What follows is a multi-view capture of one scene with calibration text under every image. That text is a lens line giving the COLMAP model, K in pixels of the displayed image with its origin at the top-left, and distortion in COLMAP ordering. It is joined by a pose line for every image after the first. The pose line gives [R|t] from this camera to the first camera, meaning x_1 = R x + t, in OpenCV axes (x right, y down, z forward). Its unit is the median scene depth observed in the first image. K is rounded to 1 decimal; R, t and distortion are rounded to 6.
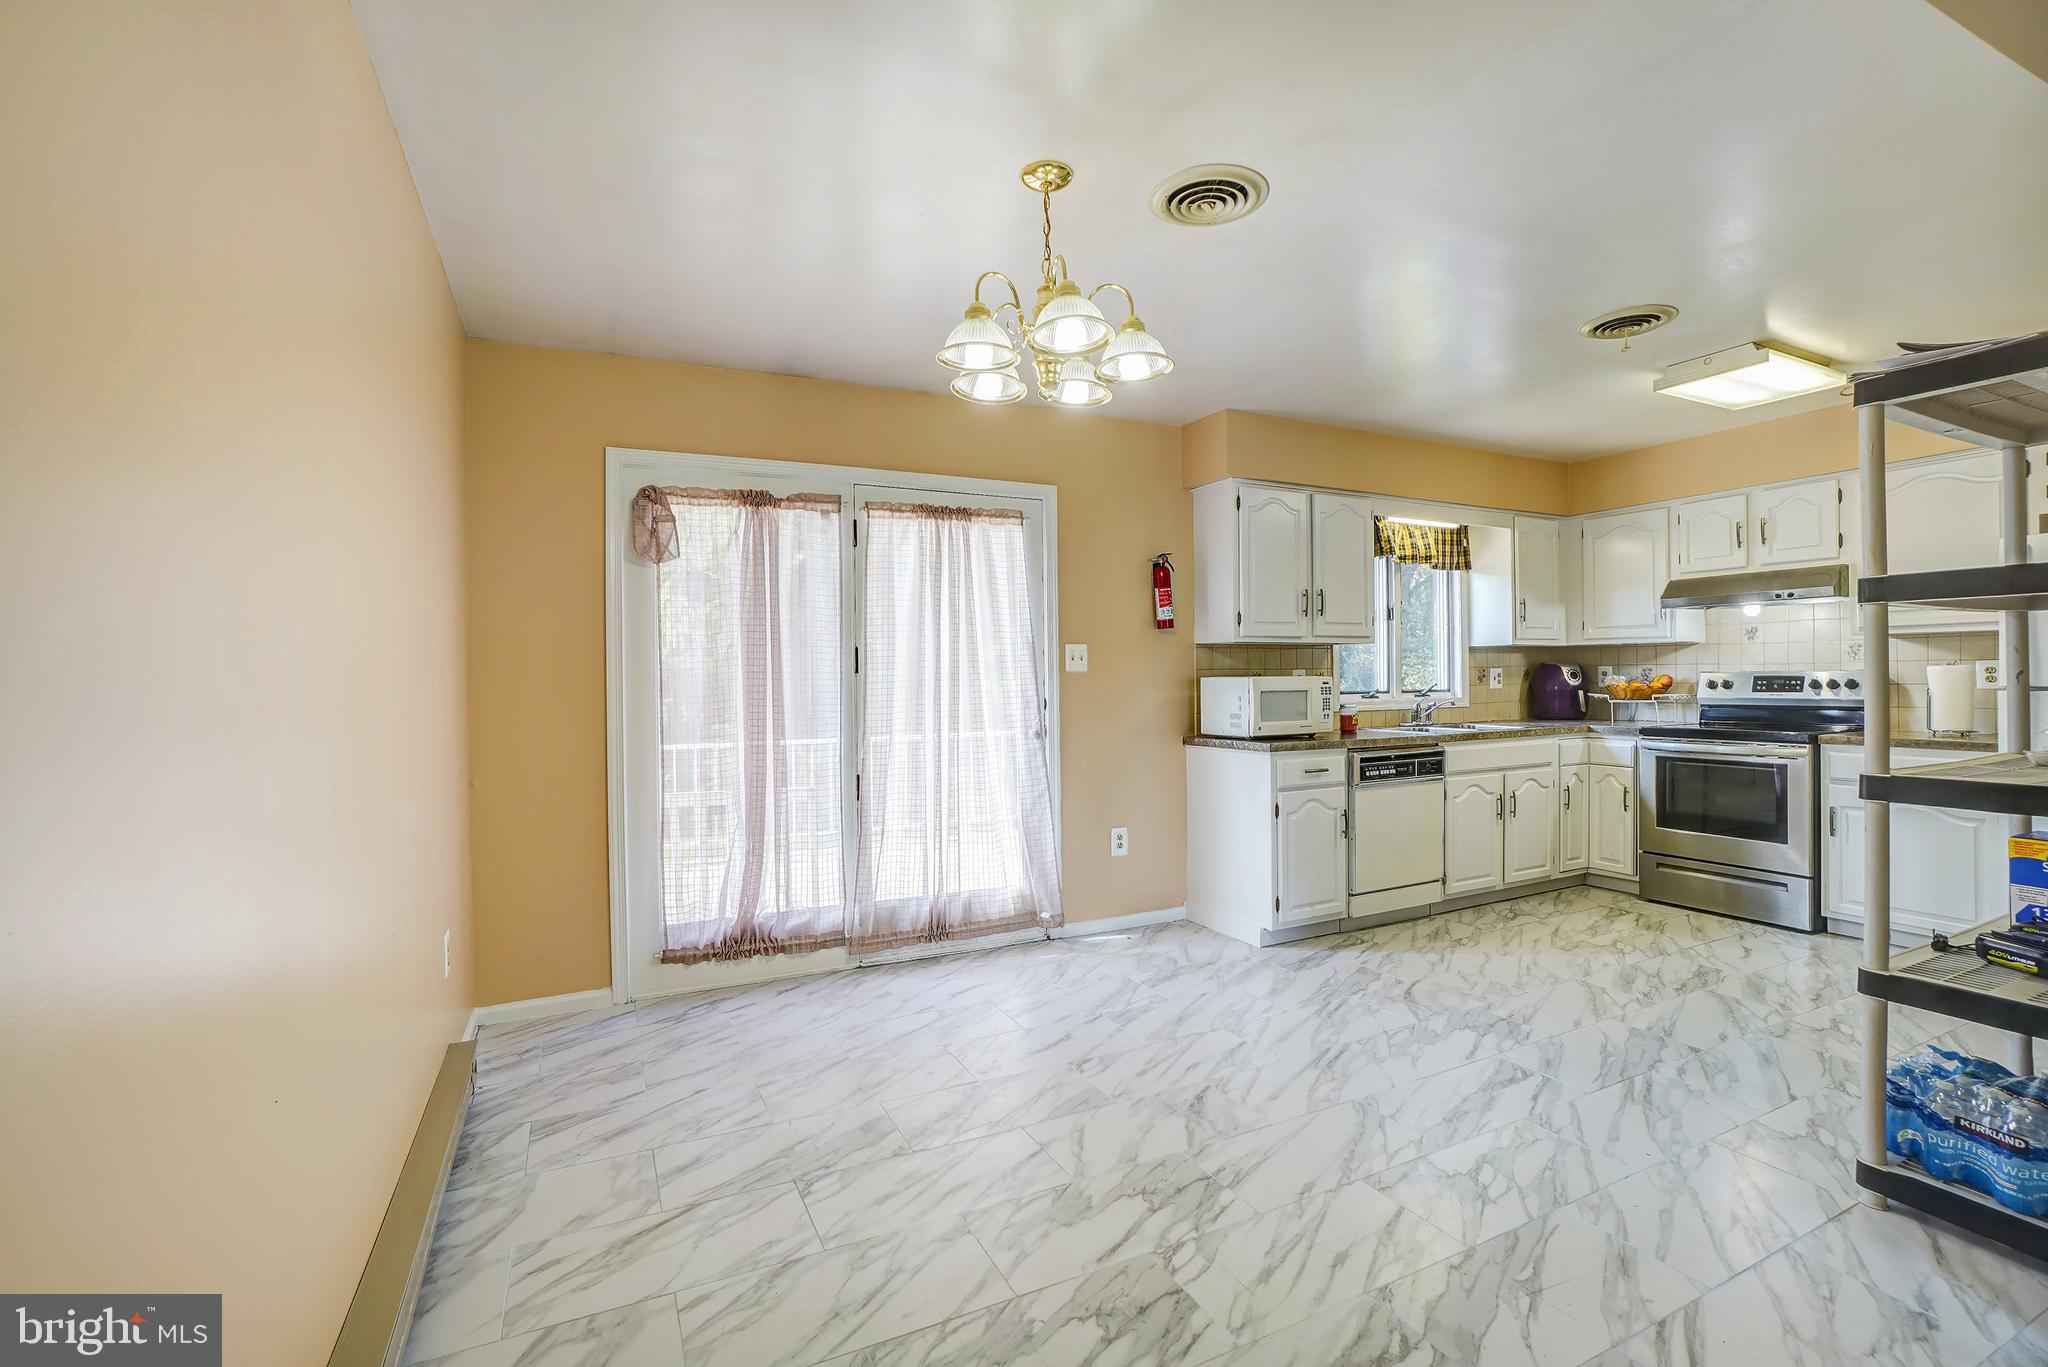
lens RADIAL K [[903.8, 0, 1024.3], [0, 903.8, 679.7], [0, 0, 1]] dist [-0.058363, 0.019381]
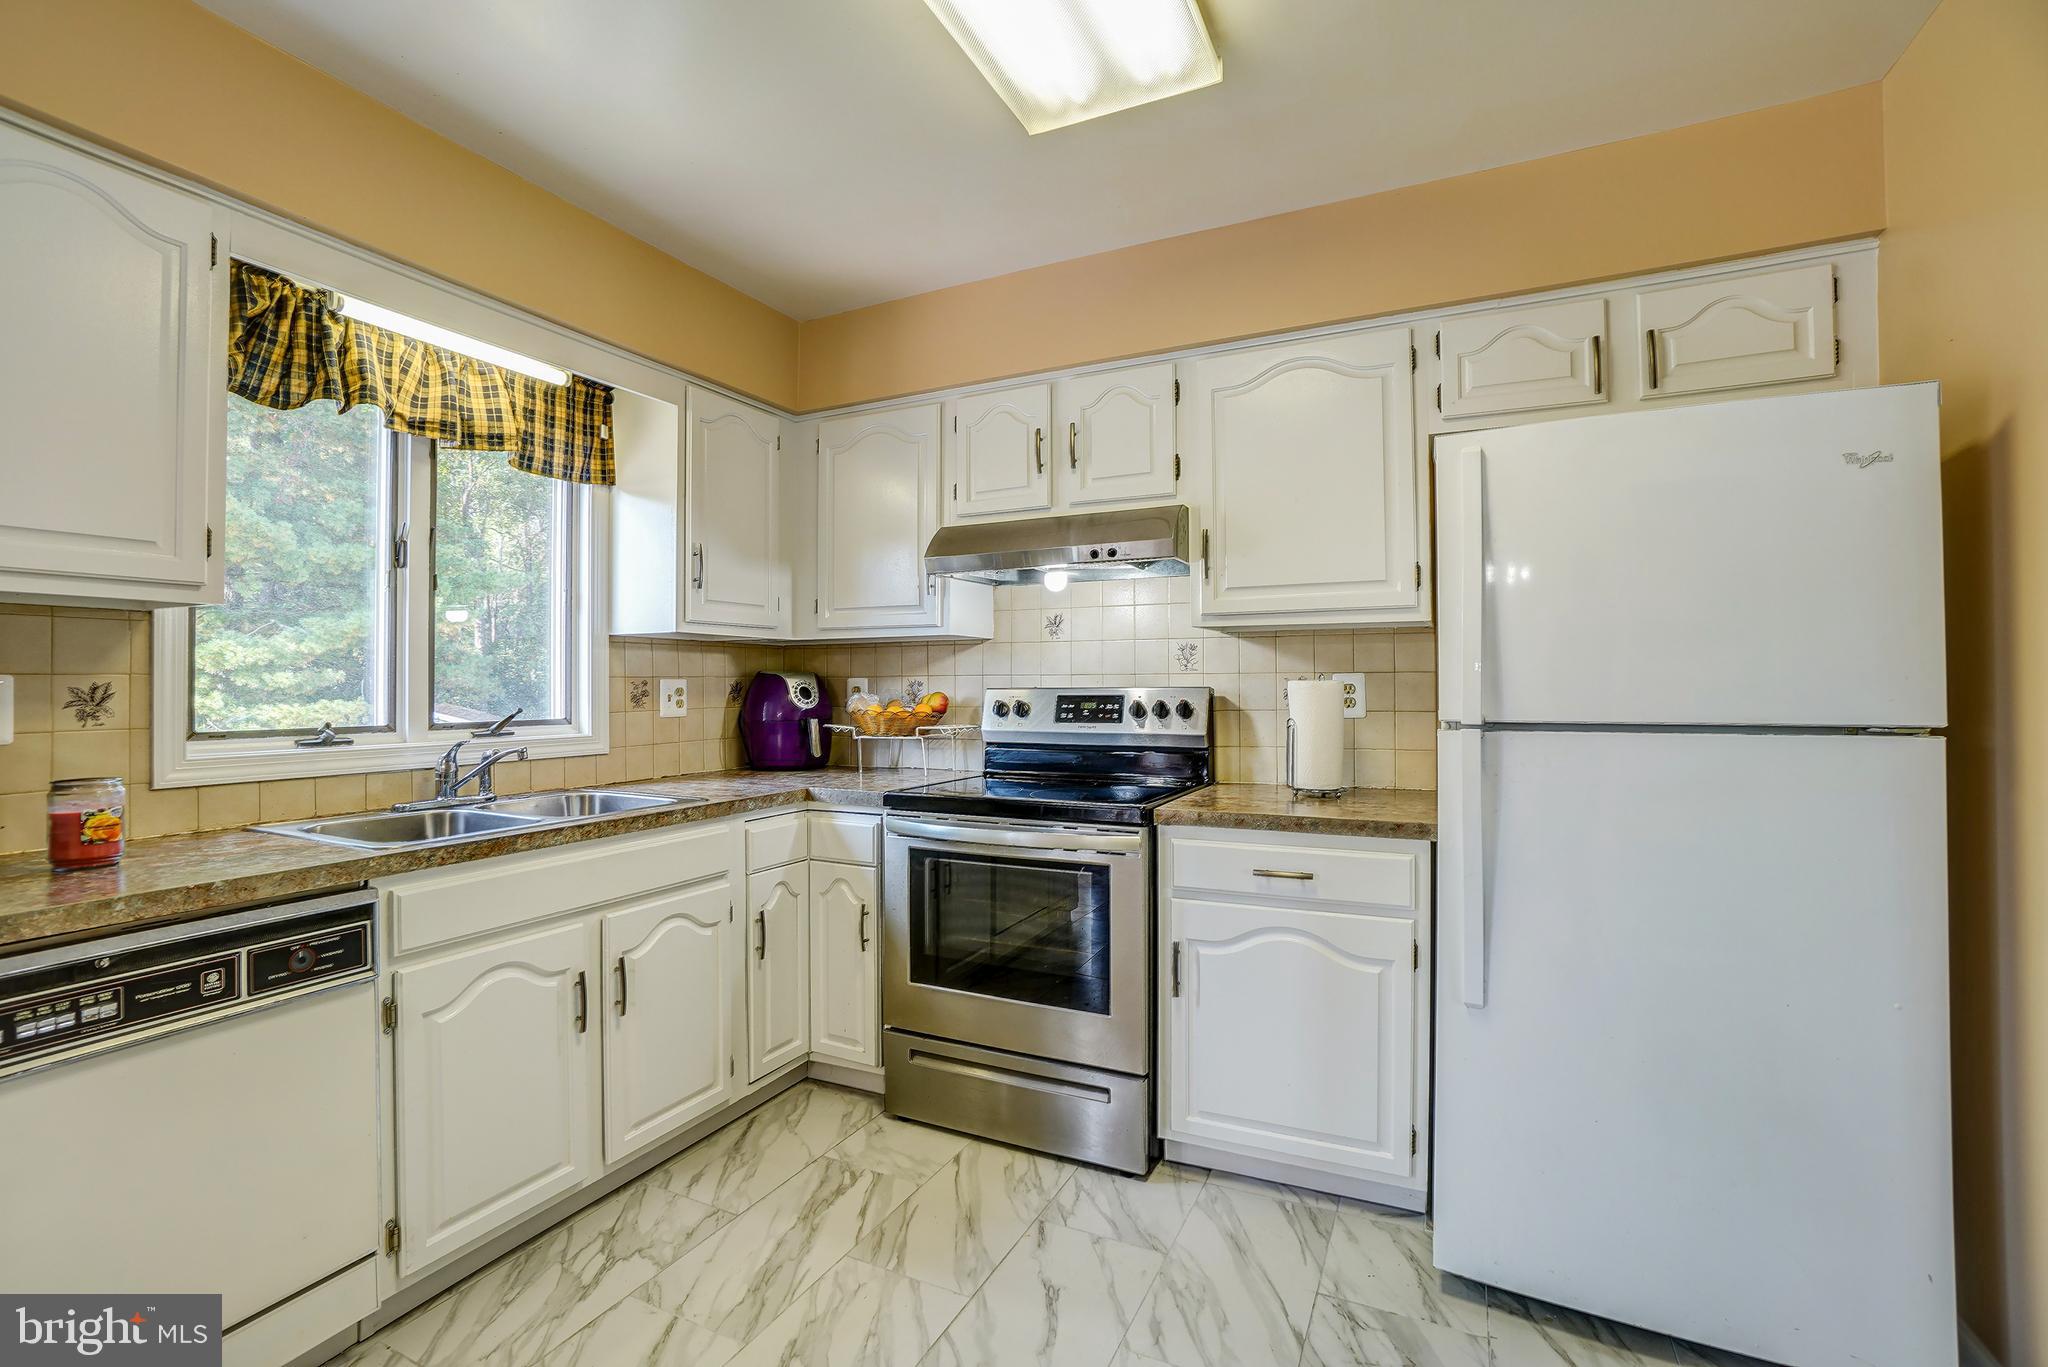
lens RADIAL K [[903.8, 0, 1022.8], [0, 903.8, 682.0], [0, 0, 1]] dist [-0.058363, 0.019381]
pose [[0.788158, 0.010319, 0.615386, 0.443892], [-0.003381, 0.999917, -0.012437, -0.006020], [-0.615463, 0.007722, 0.788128, 0.539347]]
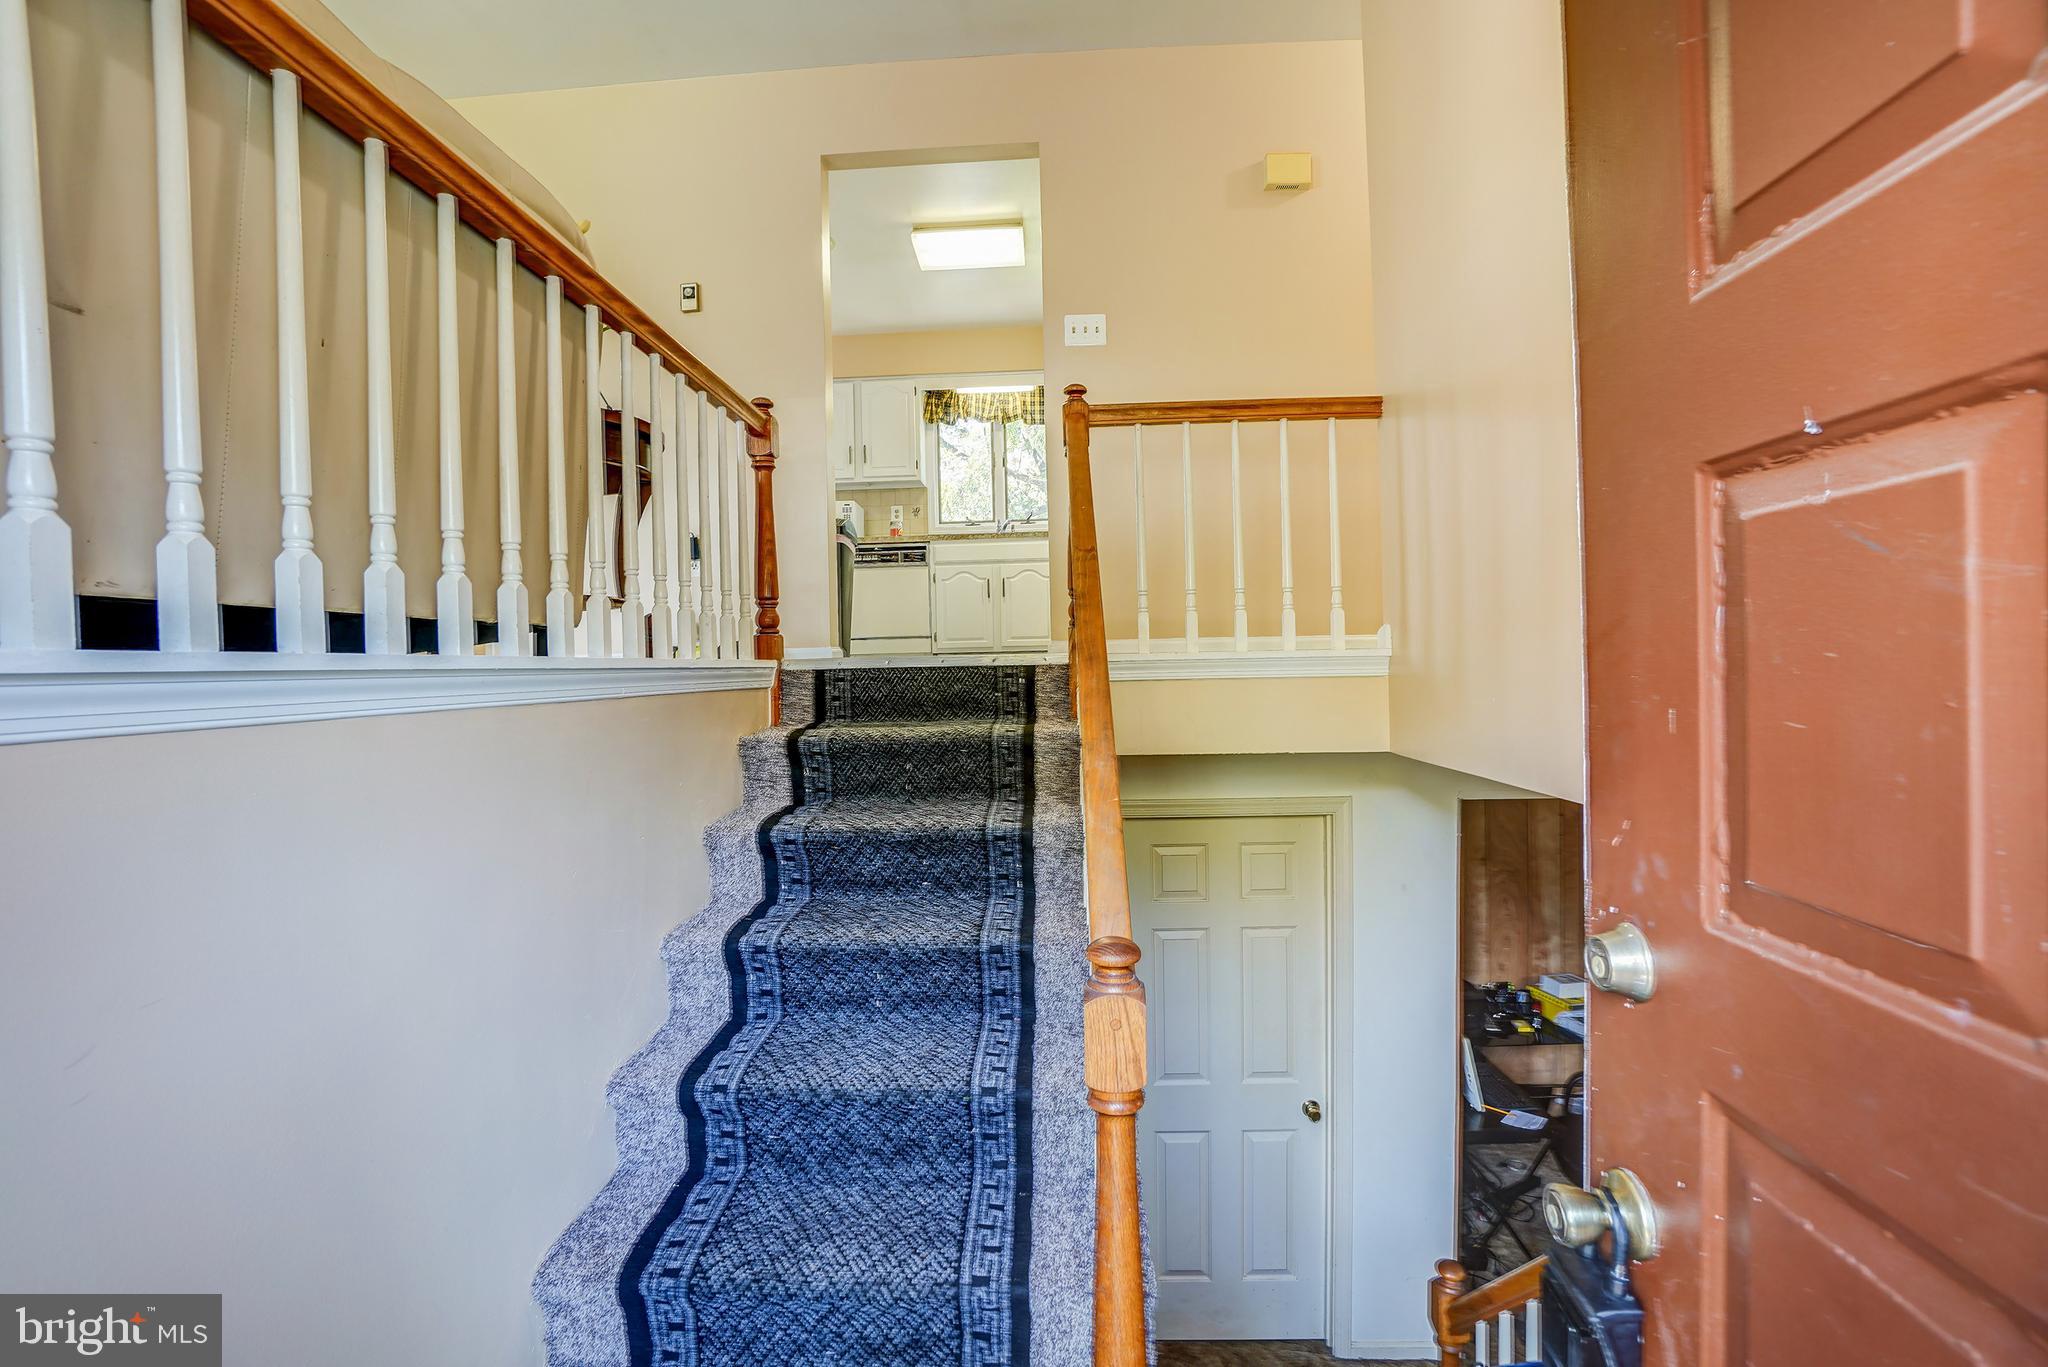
lens RADIAL K [[903.8, 0, 1019.1], [0, 903.8, 678.4], [0, 0, 1]] dist [-0.058363, 0.019381]
pose [[0.874499, 0.000317, -0.485027, 1.264268], [0.012684, 0.999643, 0.023523, 0.252003], [0.484862, -0.026723, 0.874183, -0.194726]]
